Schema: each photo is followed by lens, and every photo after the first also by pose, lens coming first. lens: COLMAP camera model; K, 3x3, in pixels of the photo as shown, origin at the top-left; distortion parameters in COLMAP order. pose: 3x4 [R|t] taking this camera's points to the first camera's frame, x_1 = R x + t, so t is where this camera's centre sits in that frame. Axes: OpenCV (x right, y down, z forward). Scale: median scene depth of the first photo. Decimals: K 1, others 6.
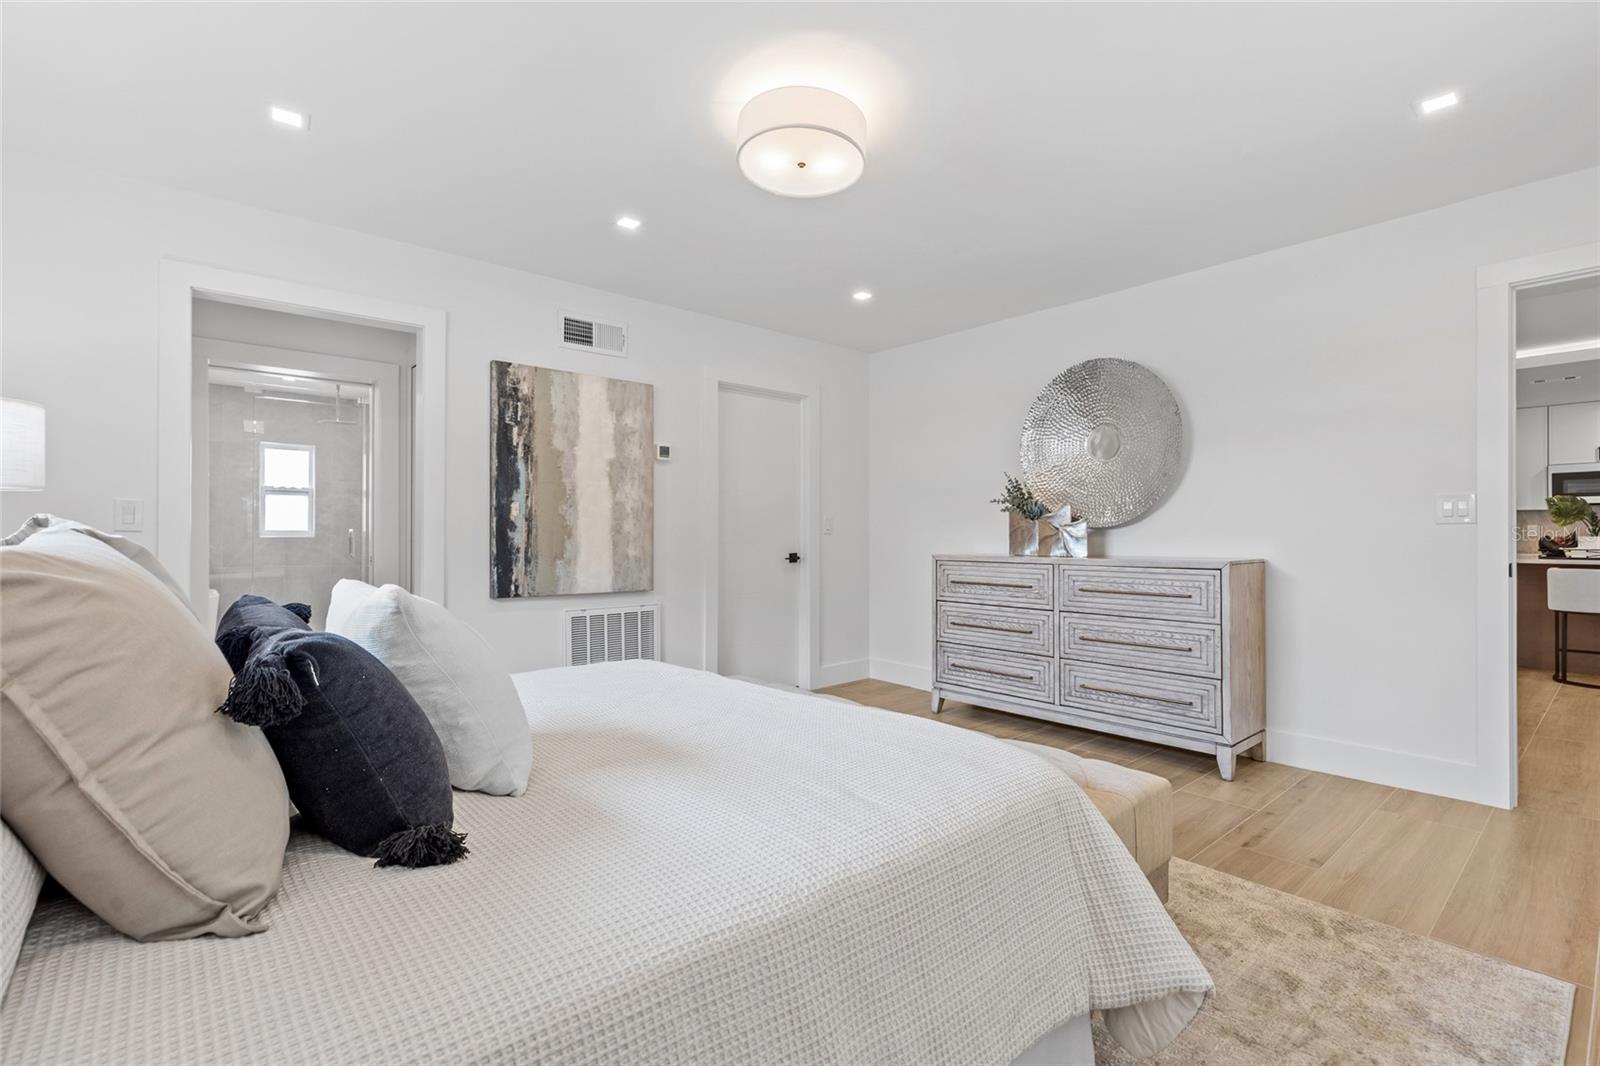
lens RADIAL K [[717.0, 0, 810.7], [0, 717.0, 535.6], [0, 0, 1]] dist [-0.001194, 0.000353]
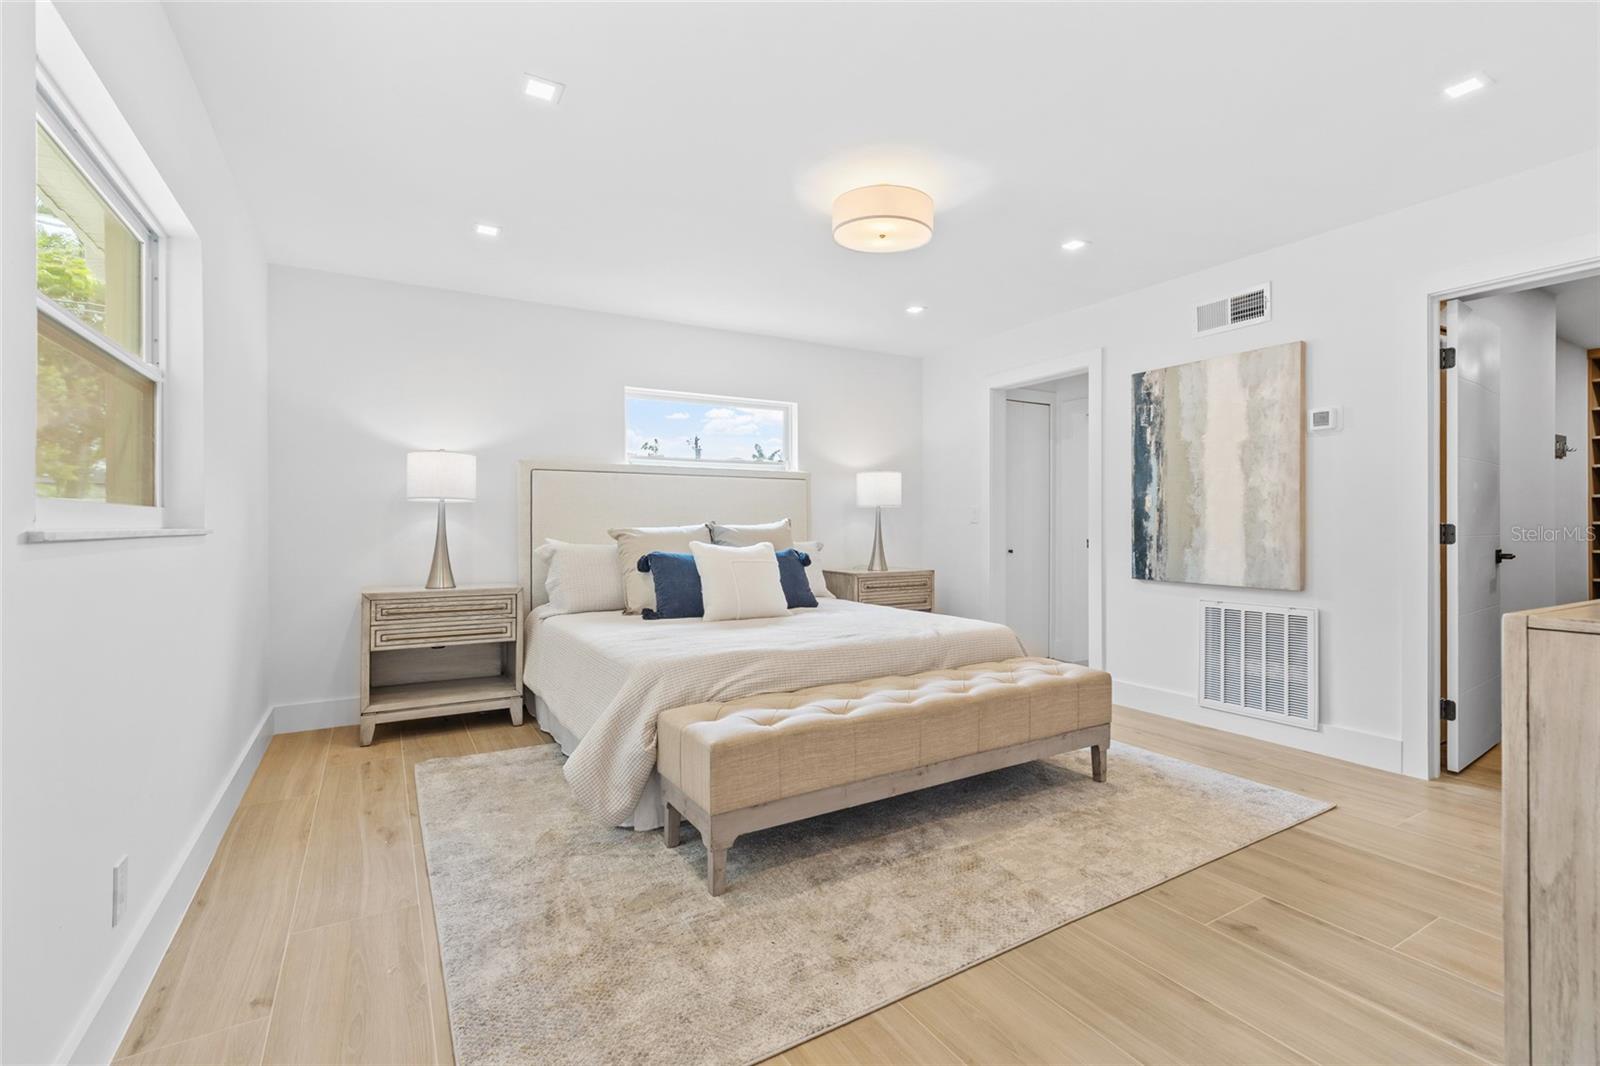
lens RADIAL K [[717.0, 0, 793.8], [0, 717.0, 523.8], [0, 0, 1]] dist [-0.001194, 0.000353]
pose [[-0.187345, -0.001896, -0.982292, 0.777365], [0.000477, 0.999998, -0.002022, 0.000498], [0.982294, -0.000847, -0.187344, 0.652934]]
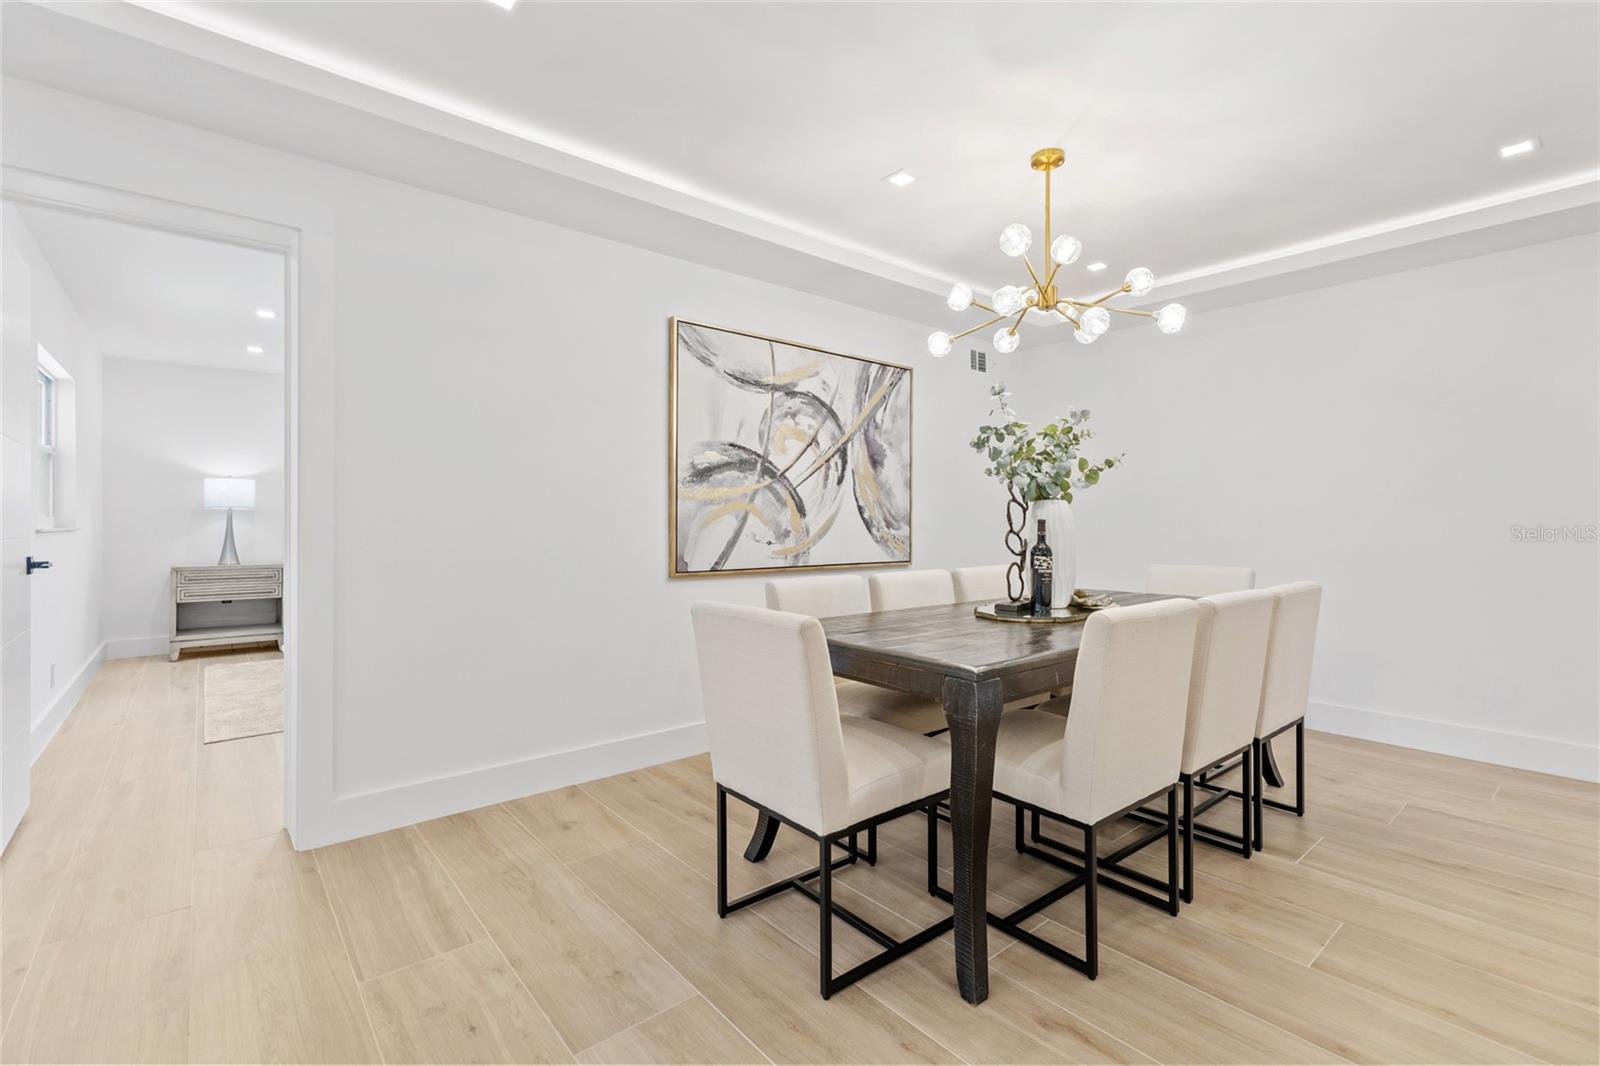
lens RADIAL K [[717.0, 0, 801.7], [0, 717.0, 517.3], [0, 0, 1]] dist [-0.001194, 0.000353]
pose [[-0.020456, -0.003653, -0.999784, 1.982361], [-0.000149, 0.999993, -0.003650, -0.017483], [0.999791, 0.000074, -0.020457, 1.789805]]
